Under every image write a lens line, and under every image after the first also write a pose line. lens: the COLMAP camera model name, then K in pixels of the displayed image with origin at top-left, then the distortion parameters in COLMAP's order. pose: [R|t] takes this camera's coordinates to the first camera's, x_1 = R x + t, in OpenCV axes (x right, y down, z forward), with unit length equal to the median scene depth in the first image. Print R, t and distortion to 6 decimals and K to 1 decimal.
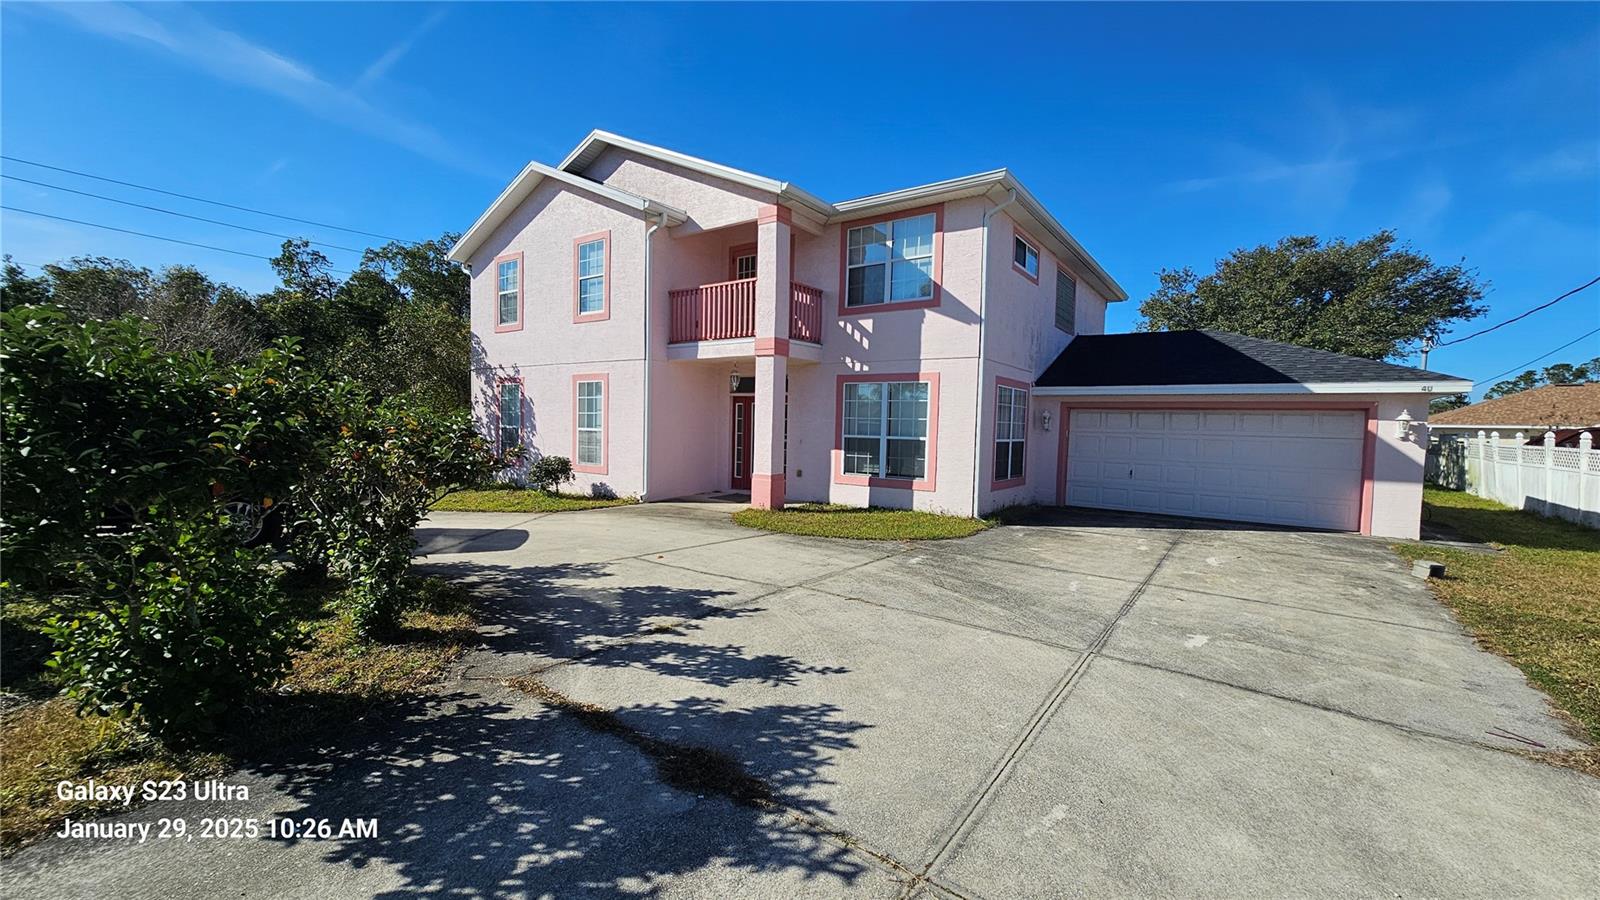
lens RADIAL K [[648.4, 0, 804.0], [0, 648.4, 458.7], [0, 0, 1]] dist [0.001725, -0.000211]
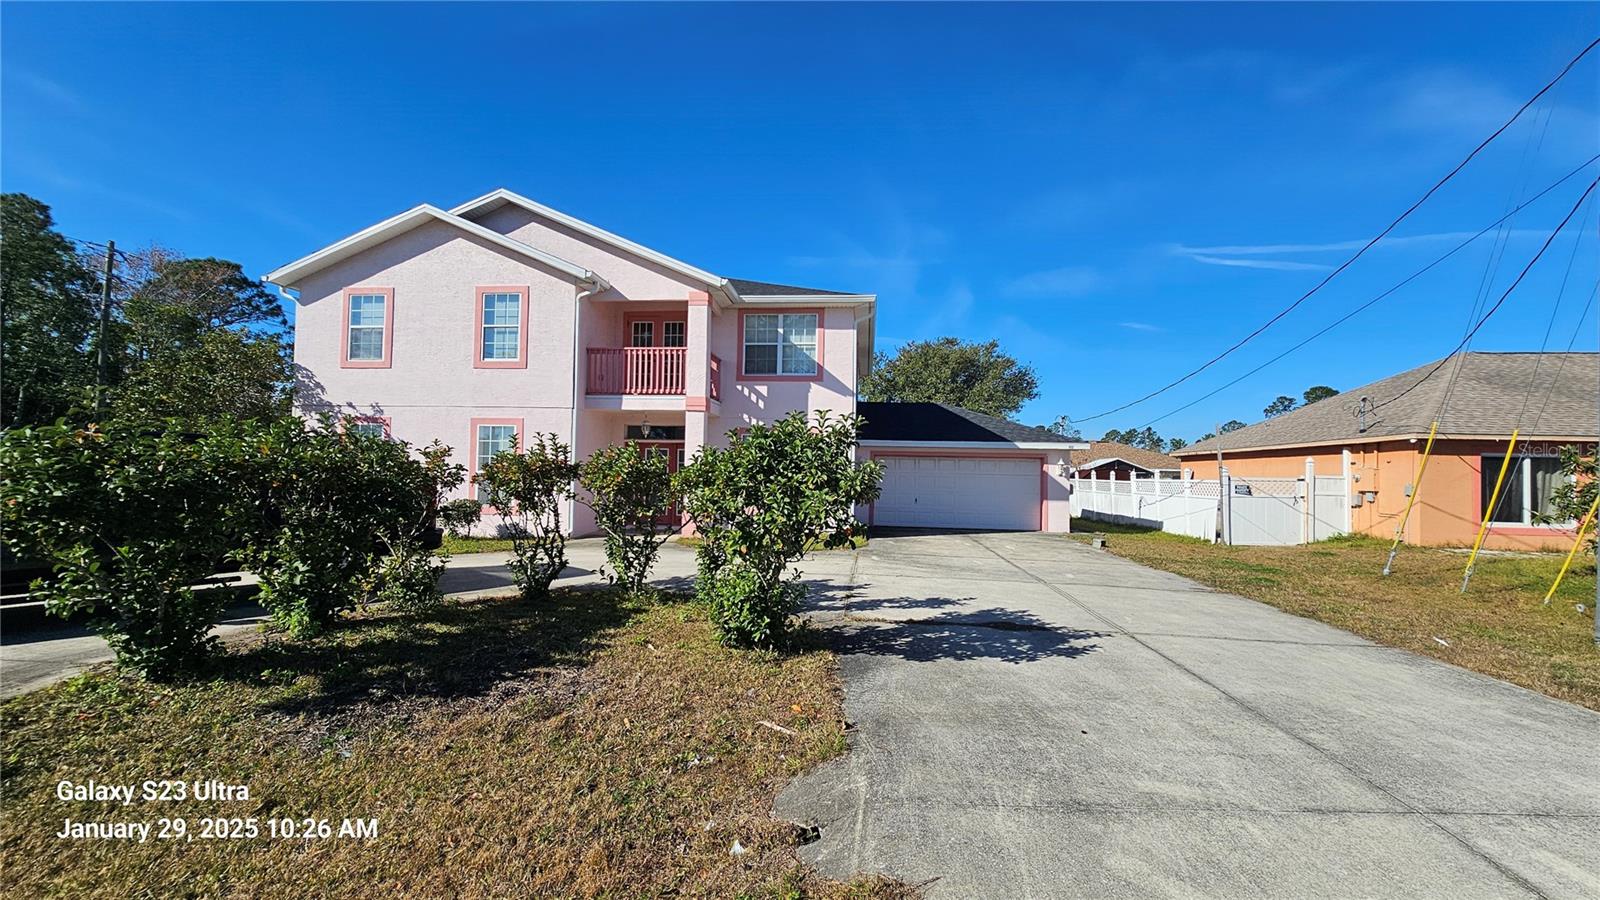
lens RADIAL K [[648.4, 0, 804.0], [0, 648.4, 458.7], [0, 0, 1]] dist [0.001725, -0.000211]
pose [[0.866580, 0.005567, 0.499008, -0.469124], [0.026144, 0.998058, -0.056537, 0.005167], [-0.498354, 0.062039, 0.864751, -0.147854]]
